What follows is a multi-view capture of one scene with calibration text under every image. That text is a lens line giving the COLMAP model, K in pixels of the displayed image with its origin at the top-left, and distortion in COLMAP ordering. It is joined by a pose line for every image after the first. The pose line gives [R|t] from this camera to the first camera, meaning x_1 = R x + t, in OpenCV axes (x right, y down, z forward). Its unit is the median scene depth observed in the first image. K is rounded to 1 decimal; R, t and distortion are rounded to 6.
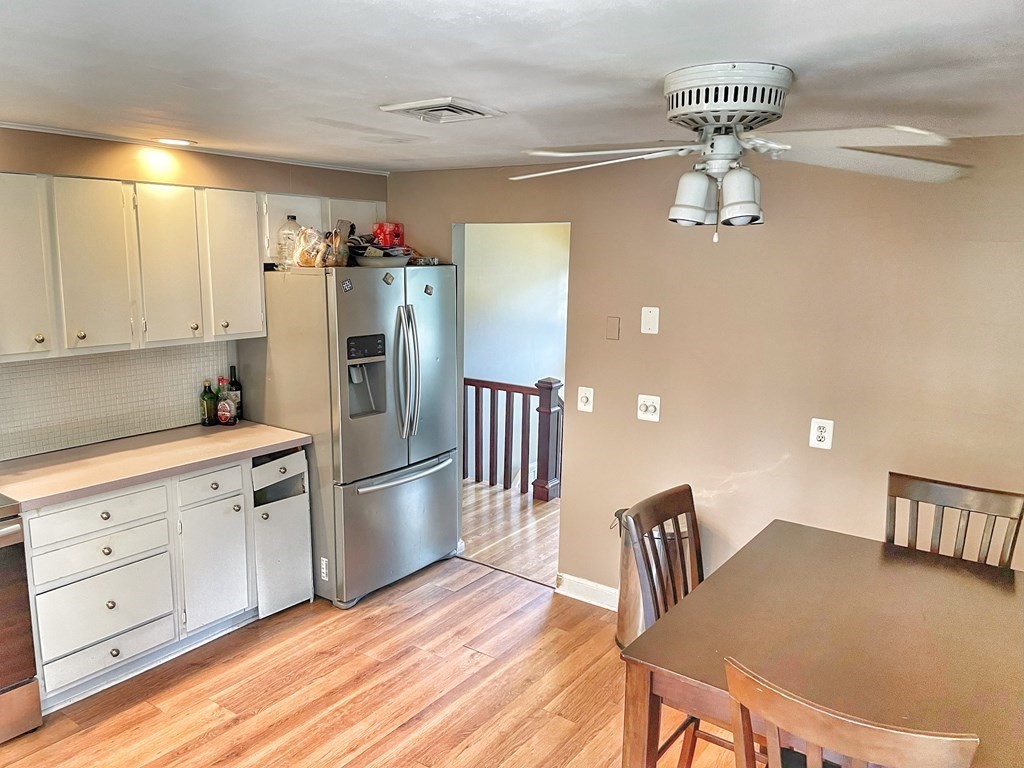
lens RADIAL K [[775.4, 0, 508.7], [0, 775.4, 385.6], [0, 0, 1]] dist [0.084580, -0.095301]
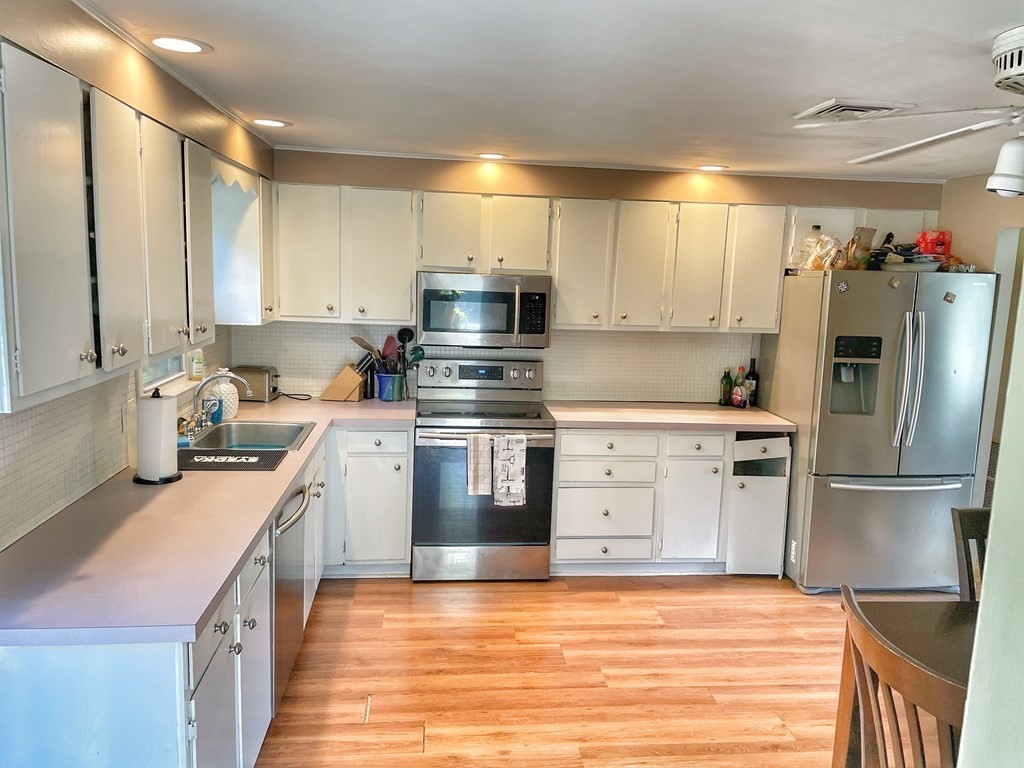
lens RADIAL K [[775.4, 0, 512.5], [0, 775.4, 381.8], [0, 0, 1]] dist [0.084580, -0.095301]
pose [[0.661712, 0.114726, -0.740928, 0.296178], [-0.153611, 0.988005, 0.015796, 0.049818], [0.733853, 0.103362, 0.671398, -0.030270]]
